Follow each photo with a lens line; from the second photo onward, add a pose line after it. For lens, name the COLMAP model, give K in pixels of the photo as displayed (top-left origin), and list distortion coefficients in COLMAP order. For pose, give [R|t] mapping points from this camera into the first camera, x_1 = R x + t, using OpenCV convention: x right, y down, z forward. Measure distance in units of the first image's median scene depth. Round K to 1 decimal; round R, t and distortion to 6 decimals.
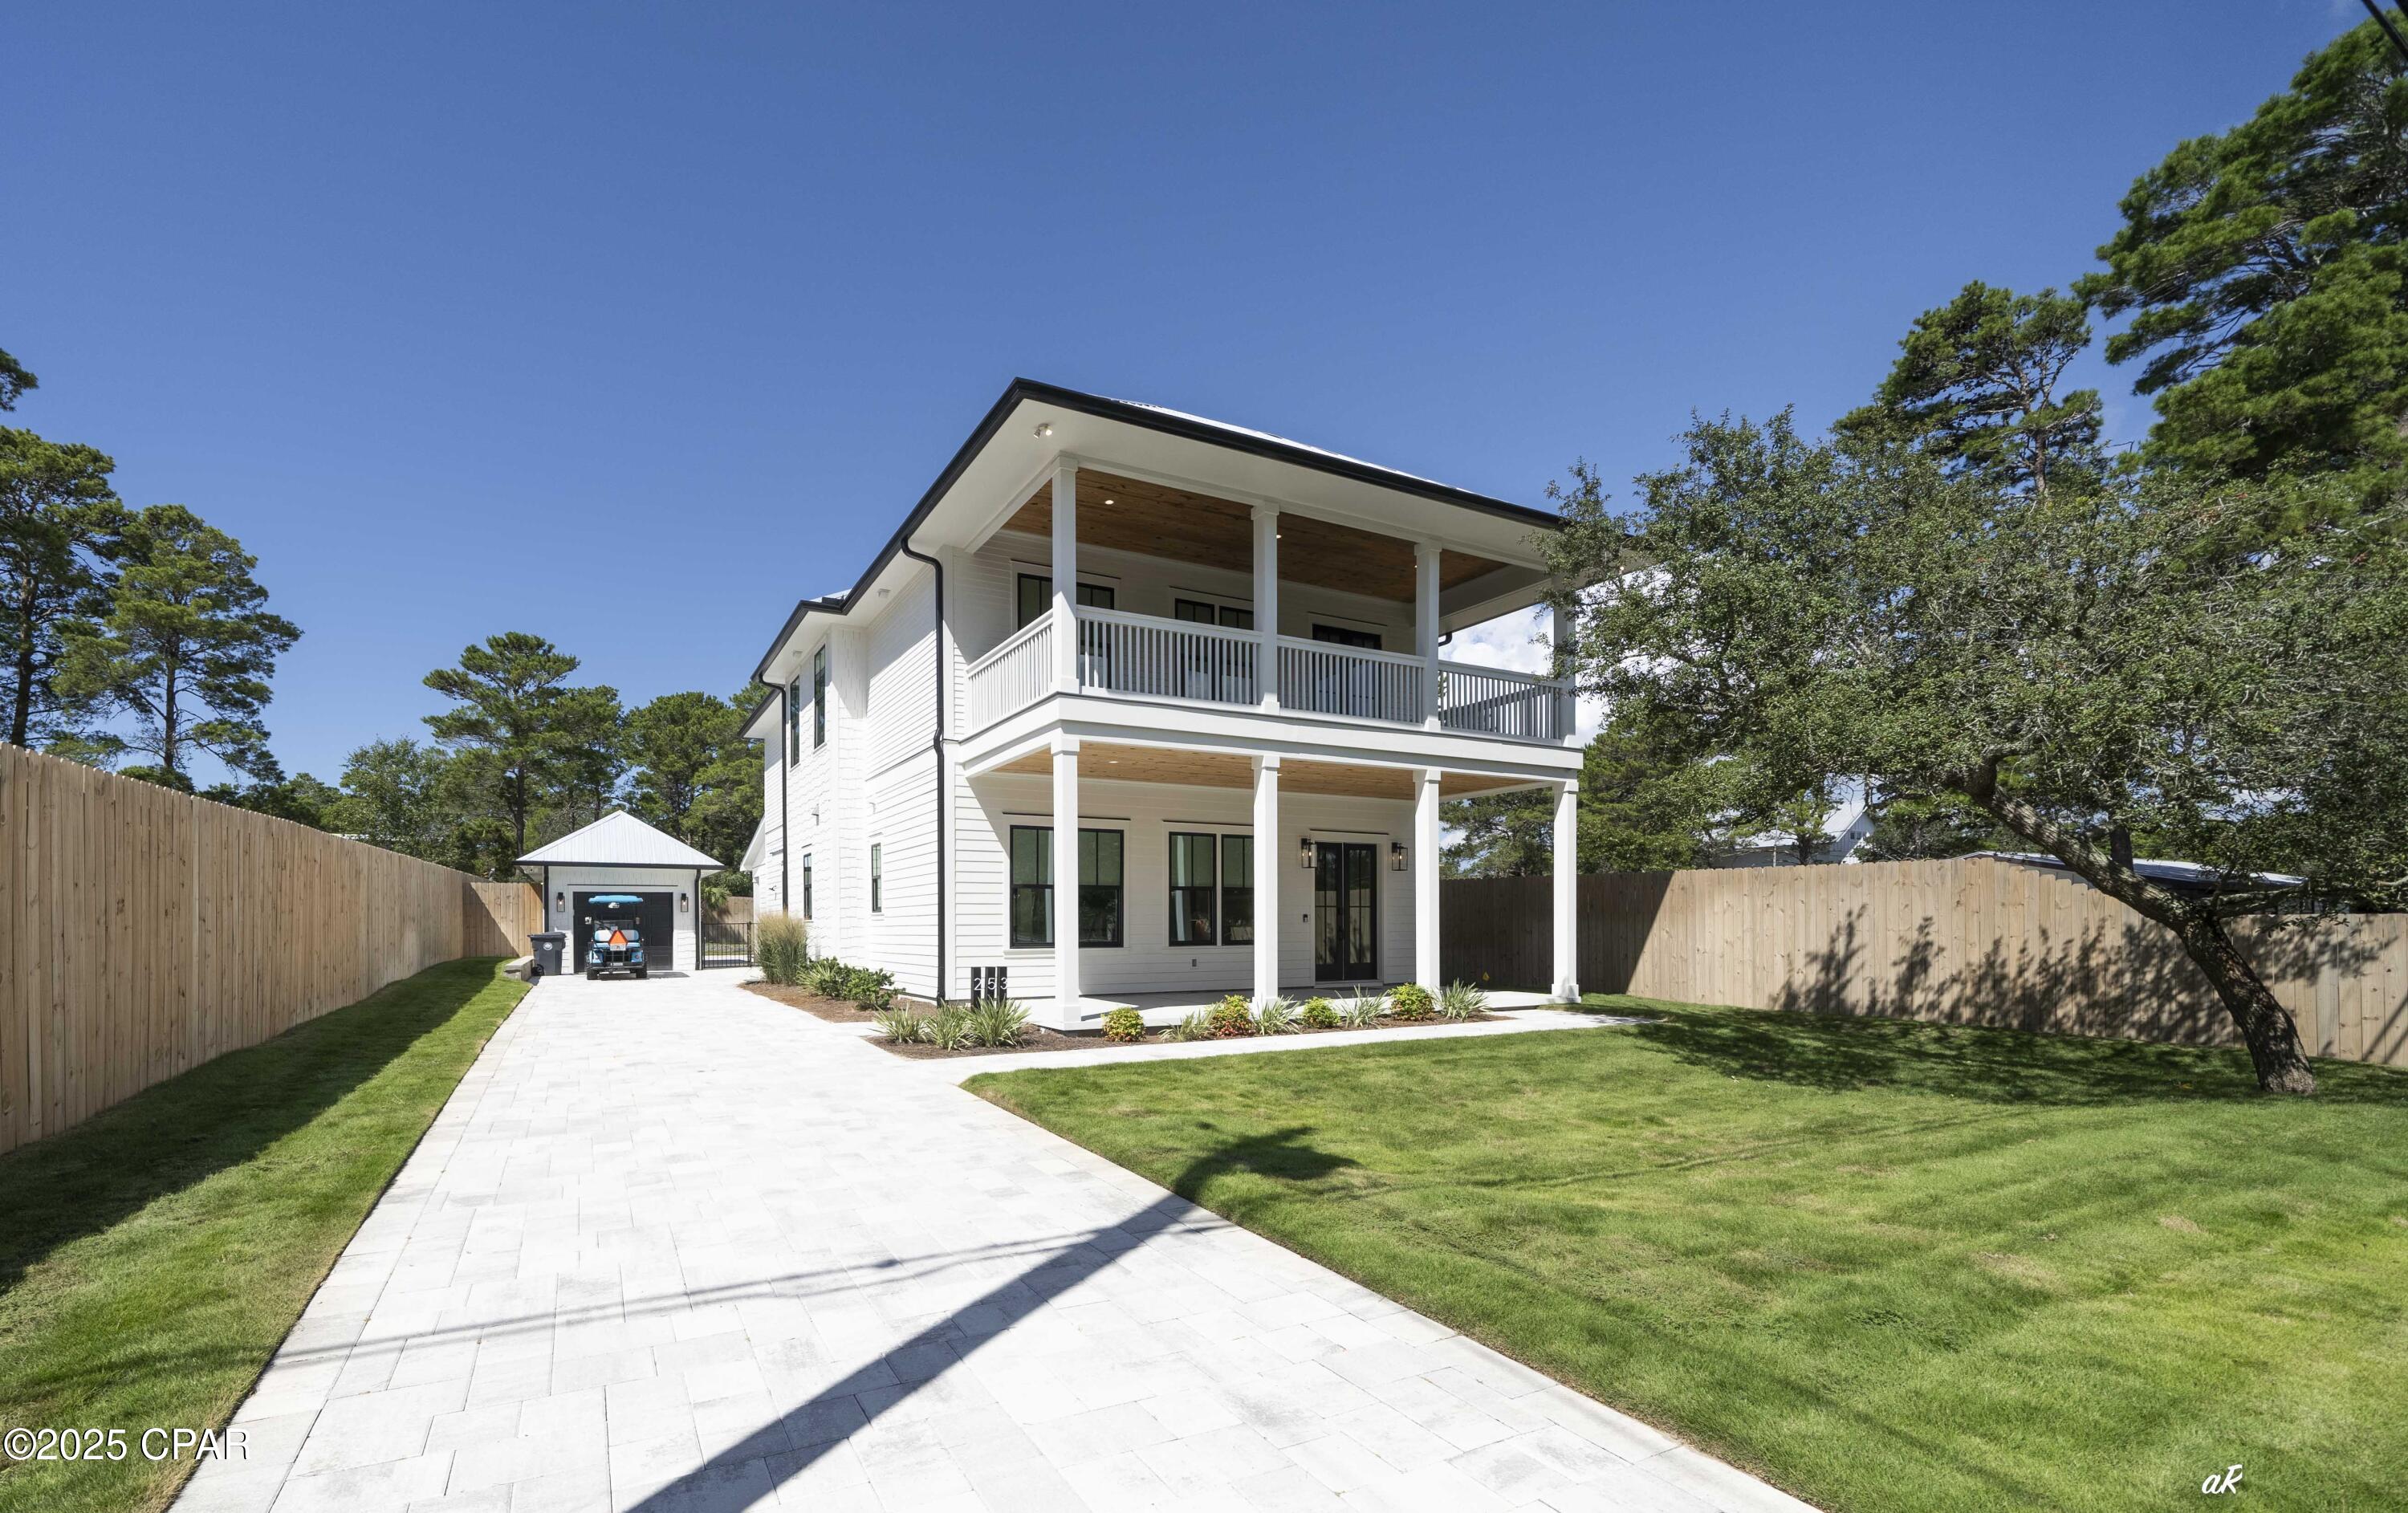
lens RADIAL K [[981.2, 0, 1206.5], [0, 981.2, 917.5], [0, 0, 1]] dist [-0.003603, -0.000609]
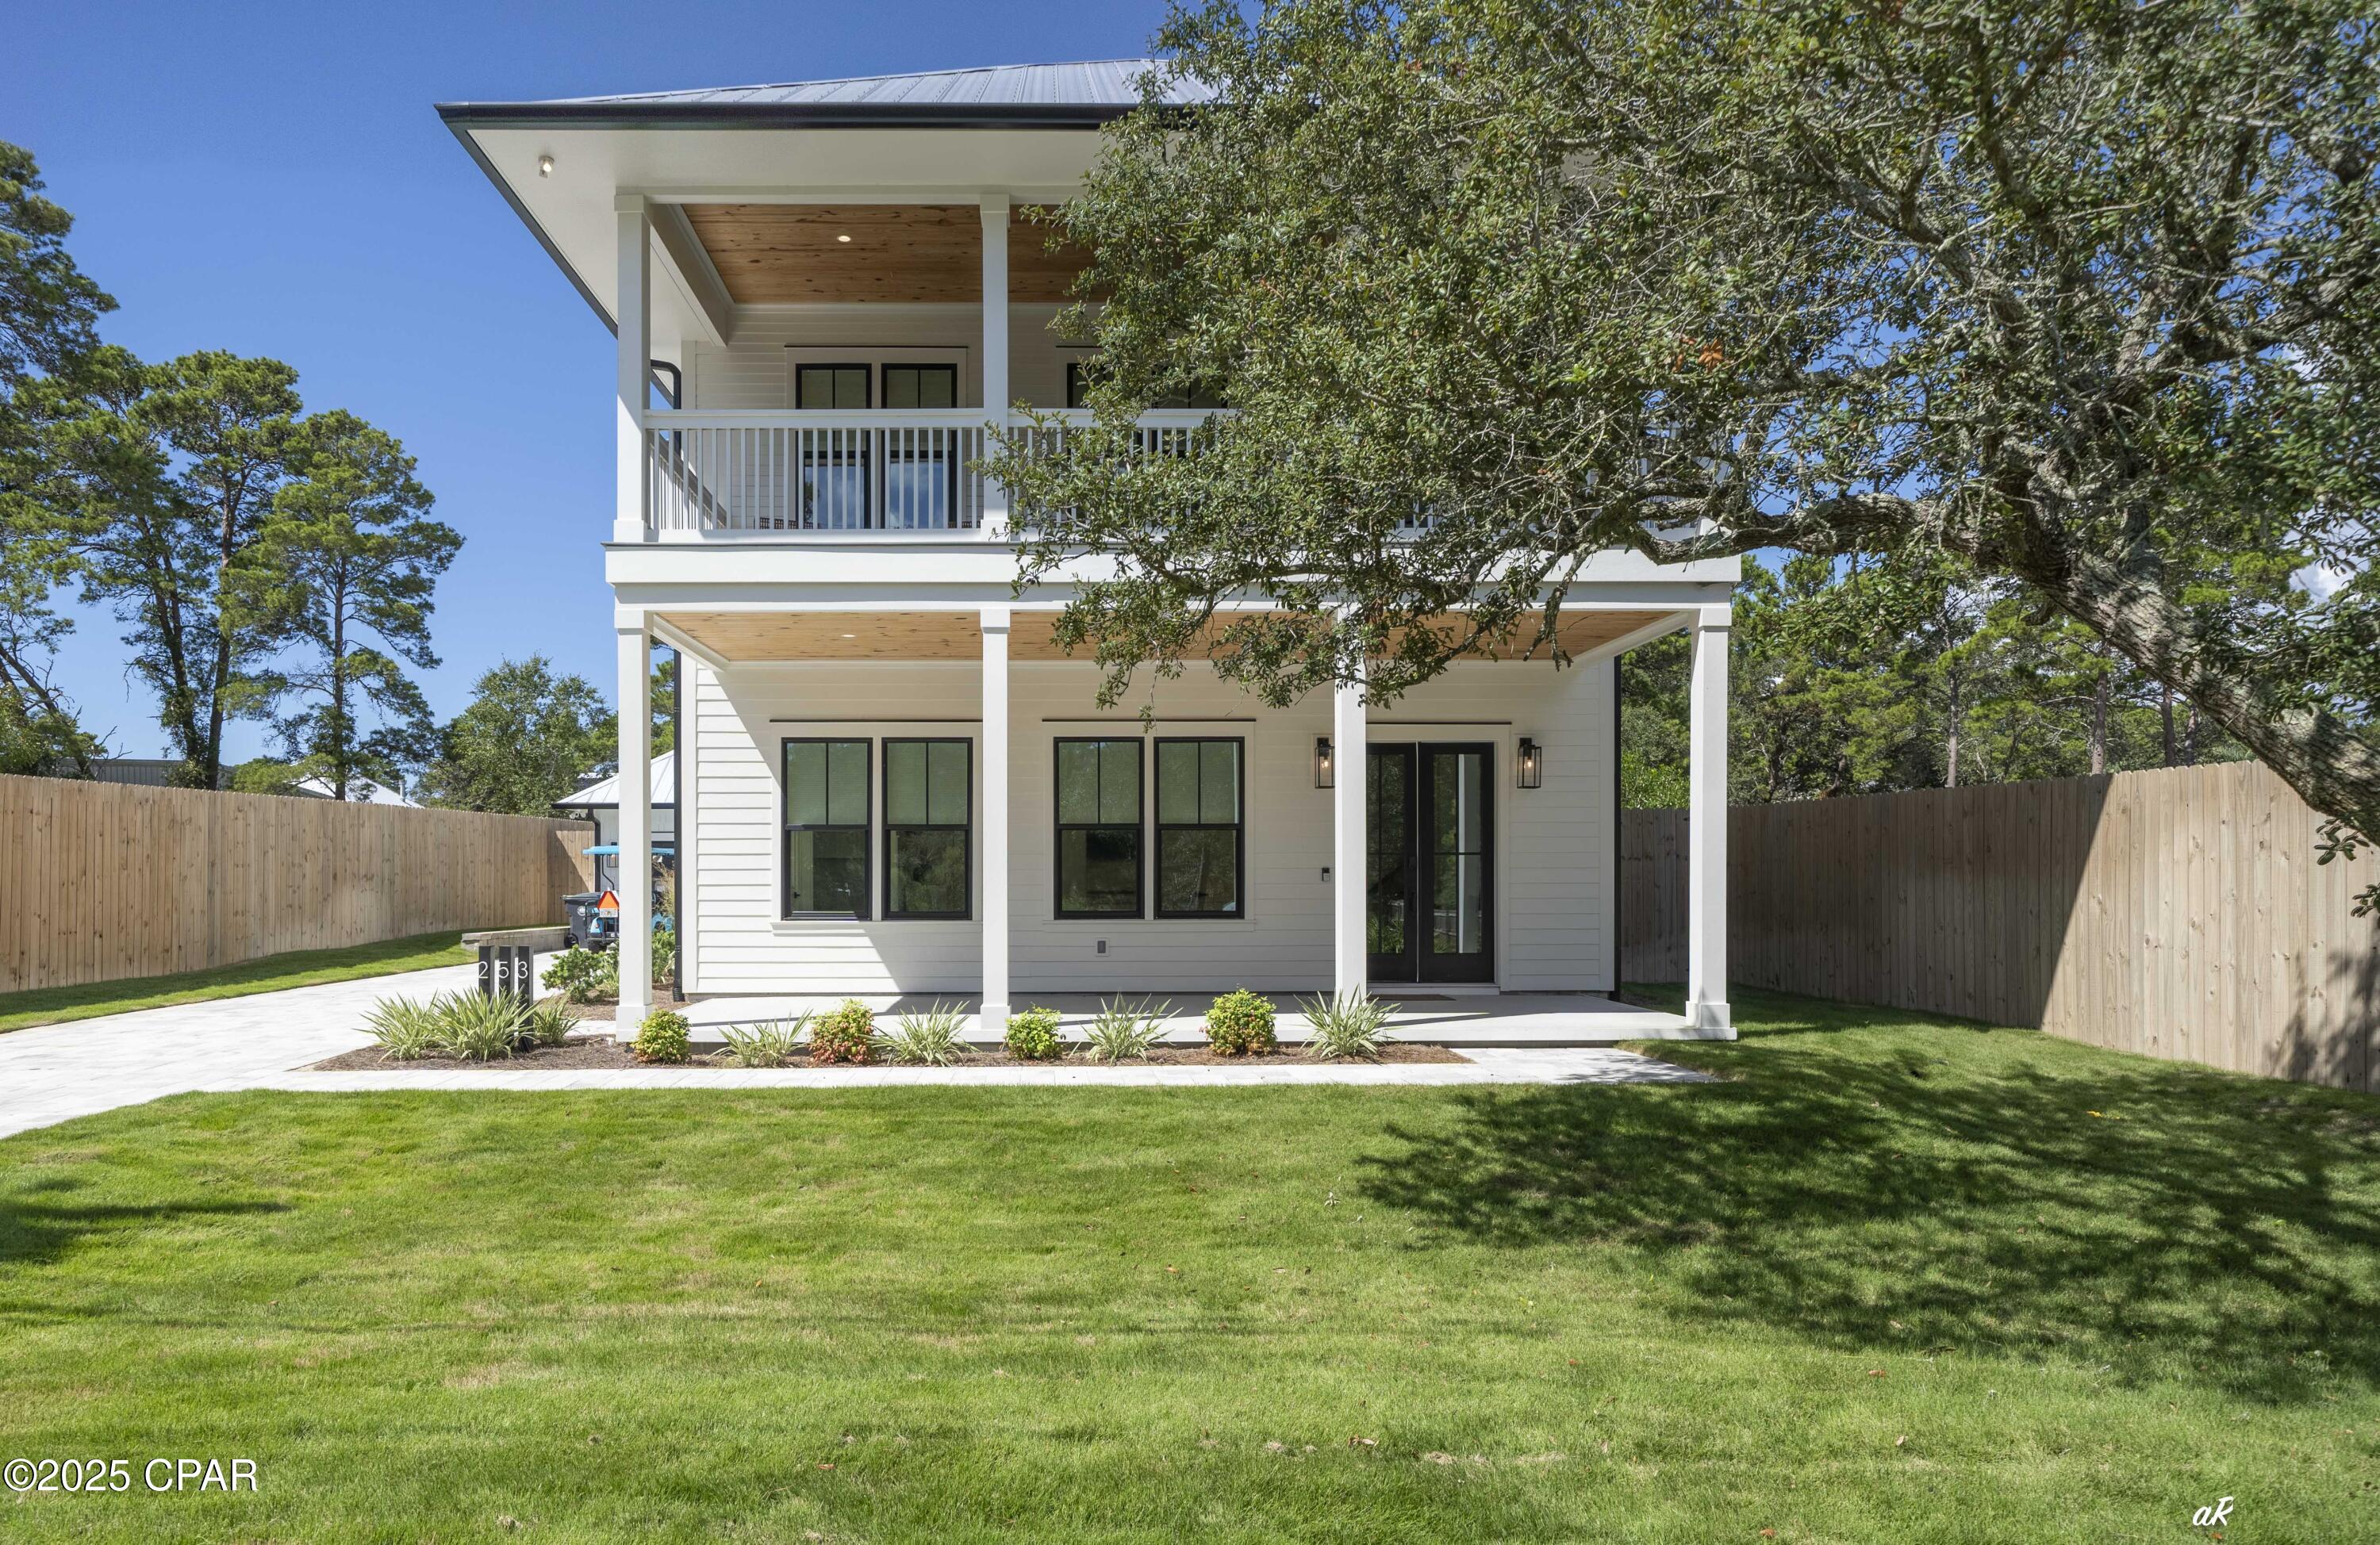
lens RADIAL K [[1530.0, 0, 1191.1], [0, 1530.0, 871.8], [0, 0, 1]] dist [0.005858, 0.003818]
pose [[0.897354, -0.000807, -0.441311, 0.474678], [0.000771, 1.000000, -0.000261, -0.000711], [0.441312, -0.000106, 0.897354, 0.159238]]
